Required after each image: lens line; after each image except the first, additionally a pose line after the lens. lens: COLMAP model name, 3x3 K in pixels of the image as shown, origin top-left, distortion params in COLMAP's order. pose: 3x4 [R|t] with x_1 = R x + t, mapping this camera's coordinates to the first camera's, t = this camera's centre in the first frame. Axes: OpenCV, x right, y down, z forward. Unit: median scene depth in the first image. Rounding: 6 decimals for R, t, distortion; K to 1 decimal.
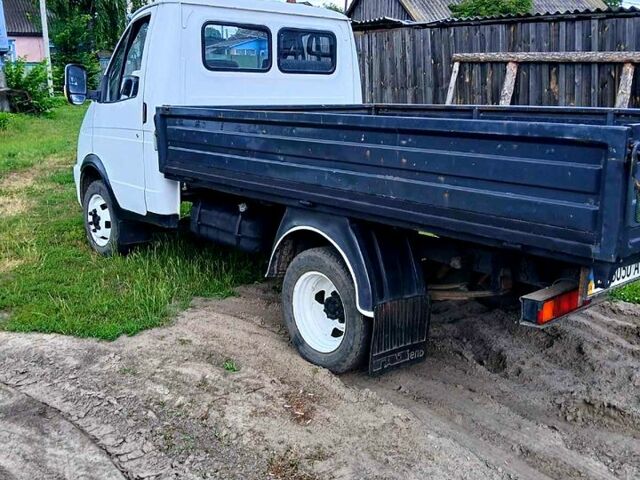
lens RADIAL K [[680.2, 0, 318.8], [0, 680.2, 237.2], [0, 0, 1]] dist [0.001875, 0.000000]
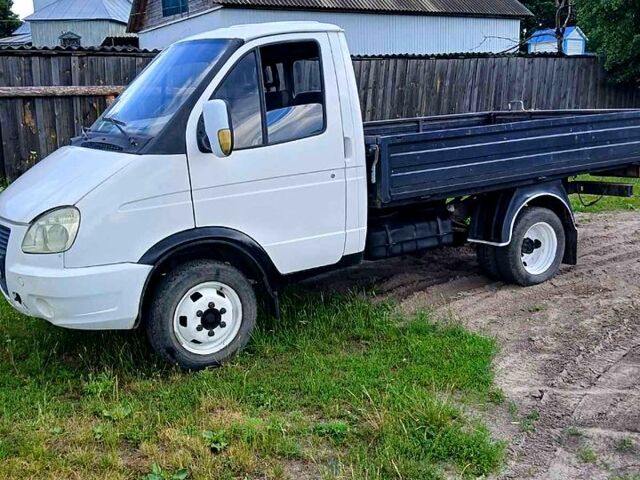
lens RADIAL K [[680.2, 0, 317.5], [0, 680.2, 240.9], [0, 0, 1]] dist [0.001875, 0.000000]
pose [[0.137954, -0.220389, 0.965607, -0.643342], [0.266818, 0.947156, 0.178058, -0.129931], [-0.953822, 0.233078, 0.189467, 0.488995]]
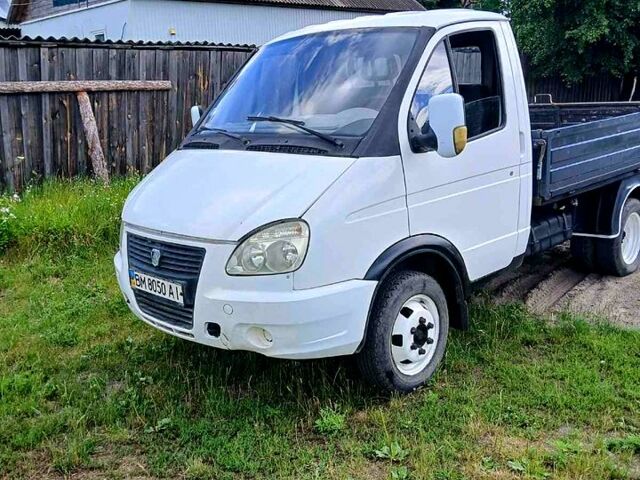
lens RADIAL K [[680.2, 0, 315.0], [0, 680.2, 242.1], [0, 0, 1]] dist [0.001875, 0.000000]
pose [[-0.072904, -0.230012, 0.970453, -0.608404], [0.272495, 0.931425, 0.241233, -0.190026], [-0.959391, 0.282031, -0.005228, 0.707898]]
